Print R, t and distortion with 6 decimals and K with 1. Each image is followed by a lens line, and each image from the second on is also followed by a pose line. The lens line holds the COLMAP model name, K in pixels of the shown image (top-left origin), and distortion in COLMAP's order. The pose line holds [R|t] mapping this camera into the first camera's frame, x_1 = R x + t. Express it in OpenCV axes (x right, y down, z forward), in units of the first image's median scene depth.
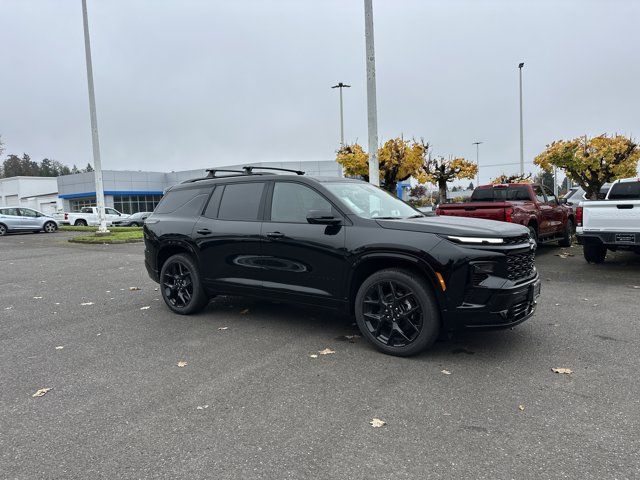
lens RADIAL K [[470.8, 0, 320.0], [0, 470.8, 240.0], [0, 0, 1]] dist [0.010019, 0.003641]
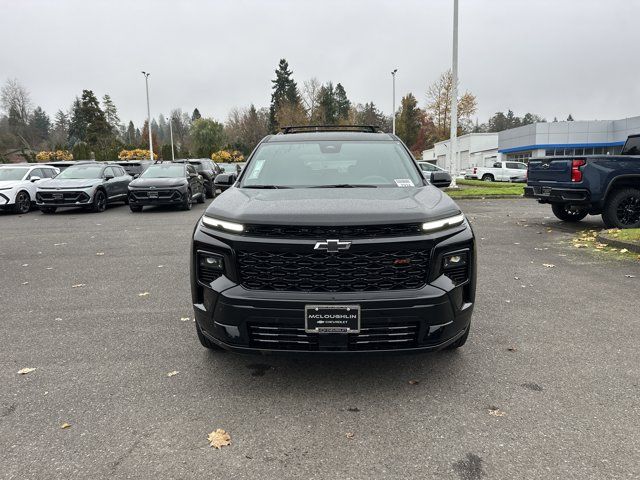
lens RADIAL K [[470.8, 0, 320.0], [0, 470.8, 240.0], [0, 0, 1]] dist [0.010019, 0.003641]
pose [[0.535641, 0.139083, -0.832914, 0.716848], [-0.056014, 0.990023, 0.129295, -0.053223], [0.842586, -0.022601, 0.538087, 0.512344]]
